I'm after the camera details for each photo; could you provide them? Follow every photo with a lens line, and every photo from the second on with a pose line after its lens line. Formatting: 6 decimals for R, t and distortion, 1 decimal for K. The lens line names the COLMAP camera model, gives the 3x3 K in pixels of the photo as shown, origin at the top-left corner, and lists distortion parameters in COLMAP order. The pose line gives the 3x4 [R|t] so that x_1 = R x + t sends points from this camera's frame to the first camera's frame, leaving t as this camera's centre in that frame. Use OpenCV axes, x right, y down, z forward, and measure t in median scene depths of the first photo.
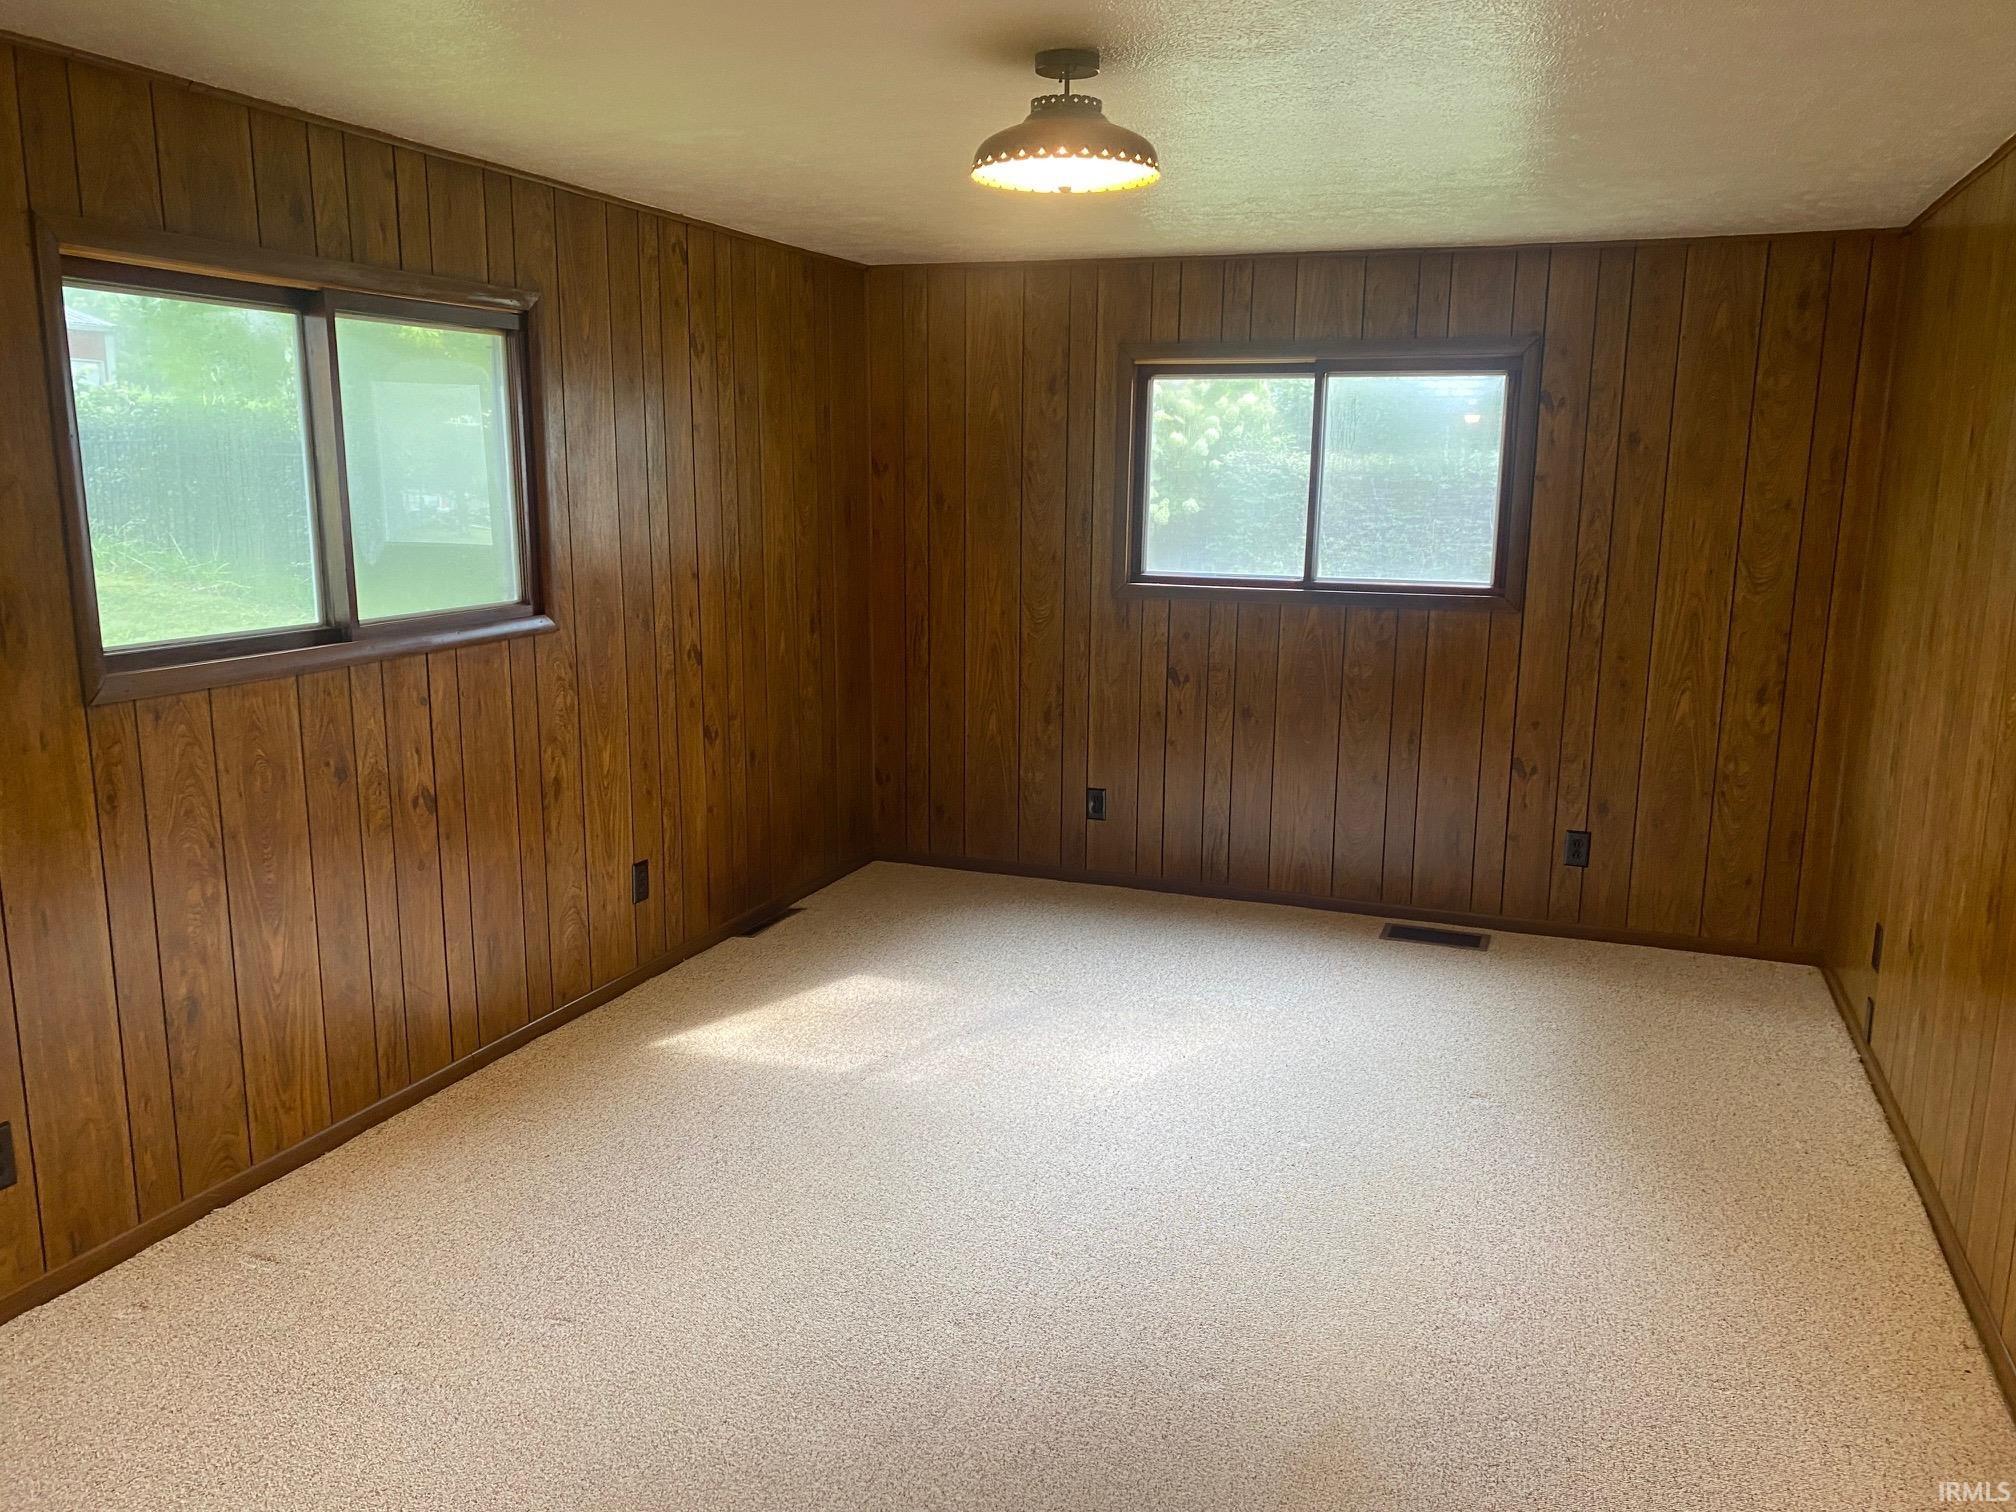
lens RADIAL K [[1552.5, 0, 1011.9], [0, 1552.5, 762.6], [0, 0, 1]] dist [0.029163, 0.001868]
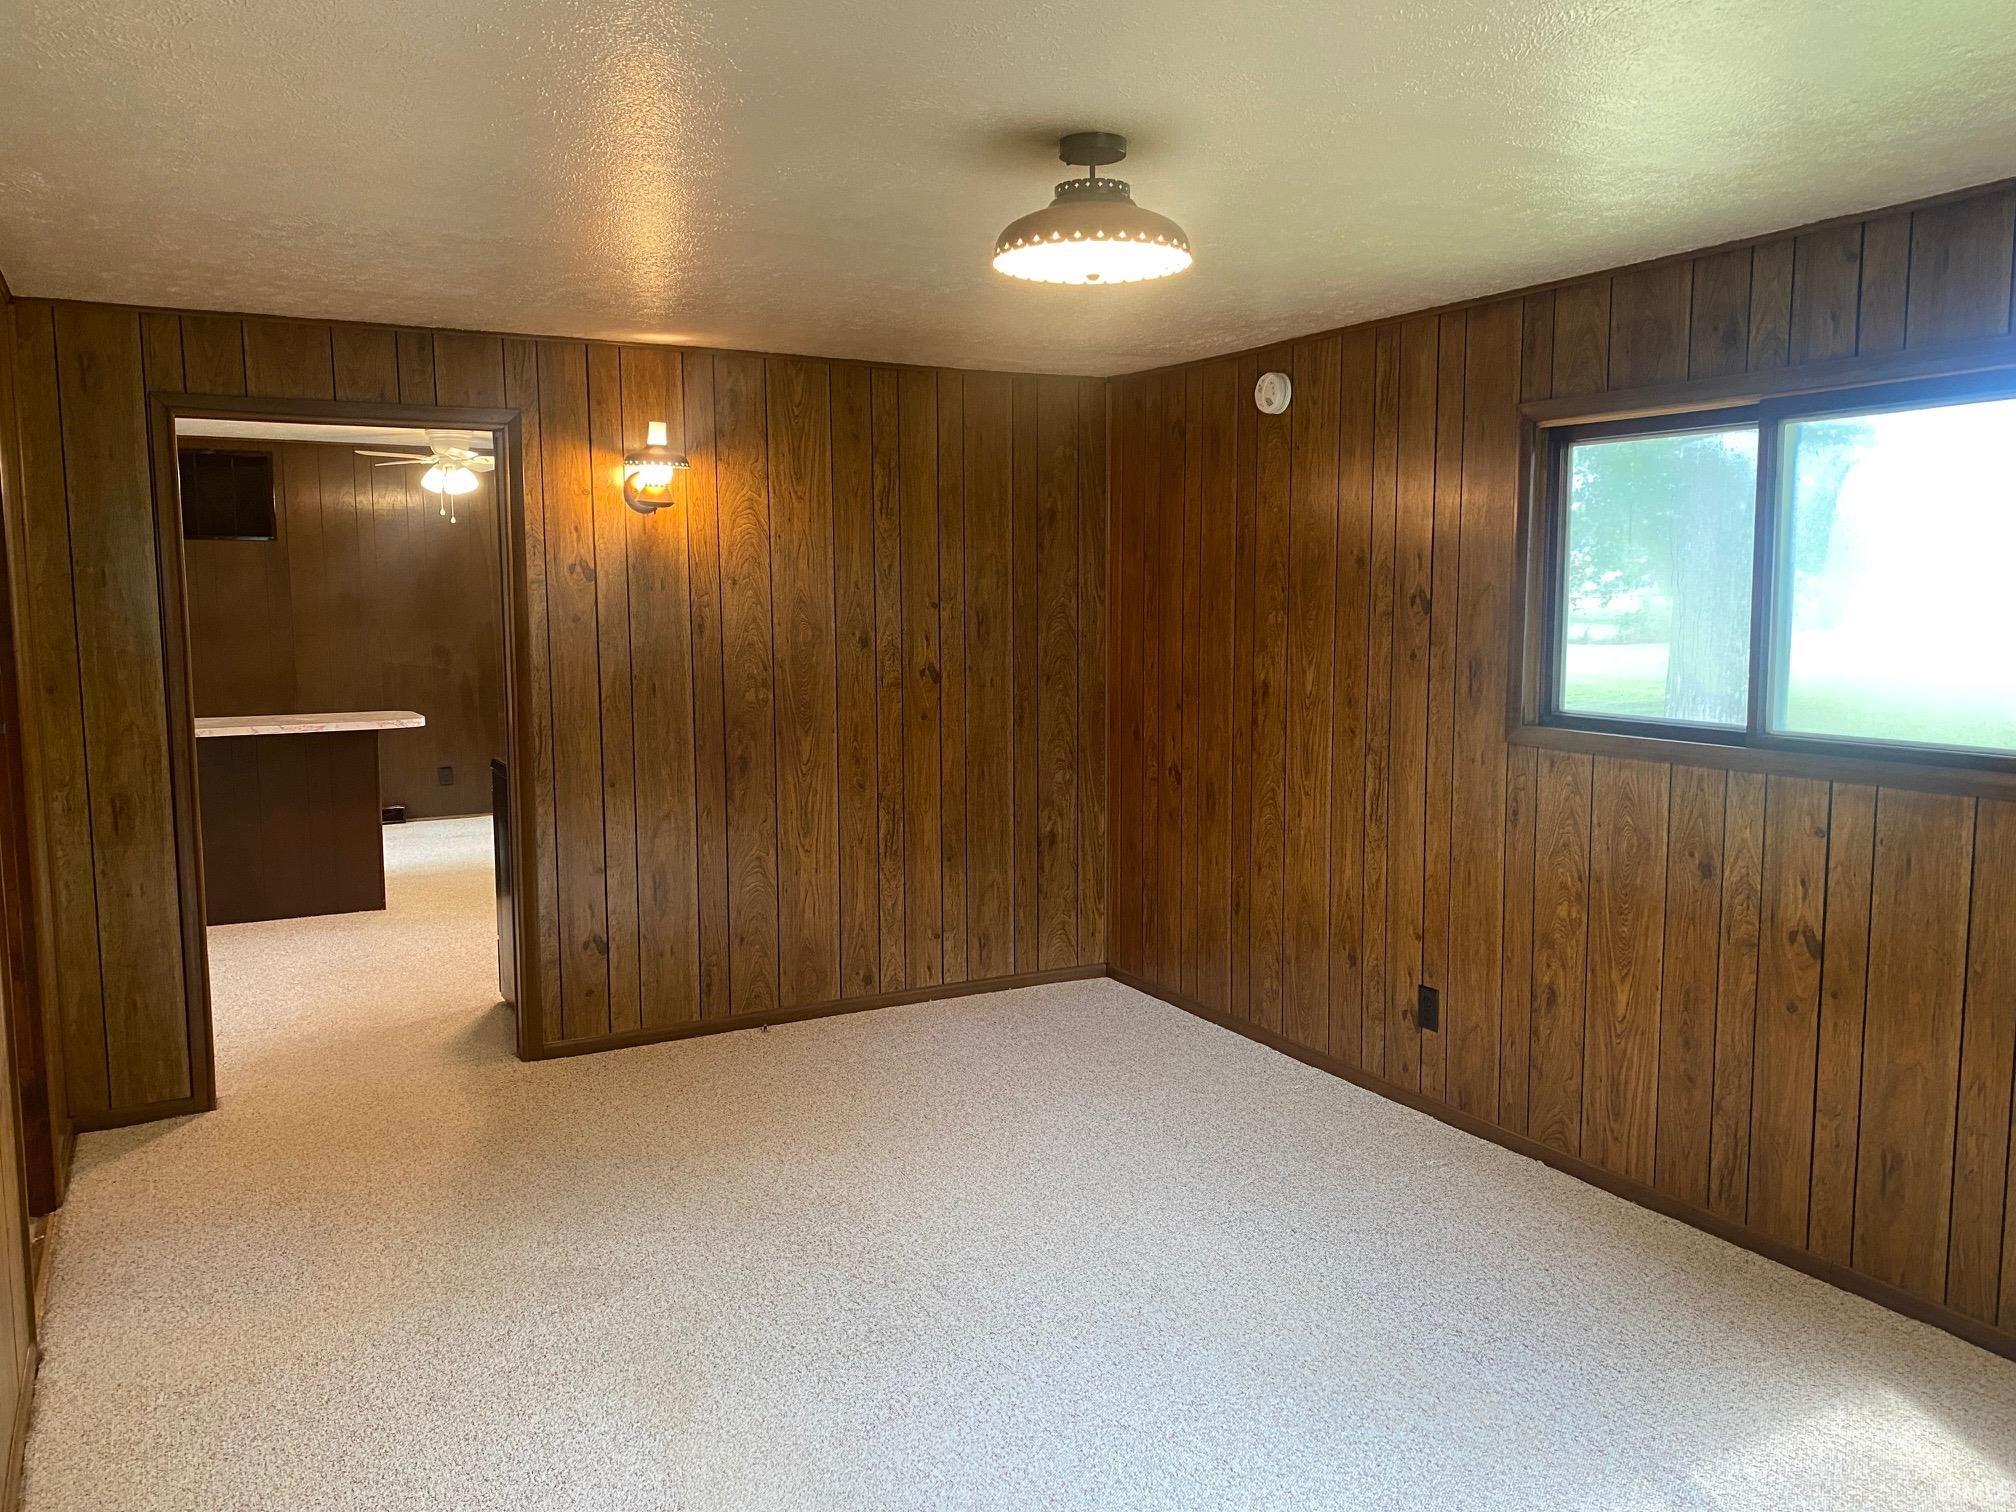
lens RADIAL K [[1547.4, 0, 1023.2], [0, 1547.4, 761.5], [0, 0, 1]] dist [0.013721, 0.002568]
pose [[-0.654314, 0.085042, -0.751426, 0.641456], [-0.139471, 0.963040, 0.230438, -0.240809], [0.743250, 0.255582, -0.618270, 1.319636]]
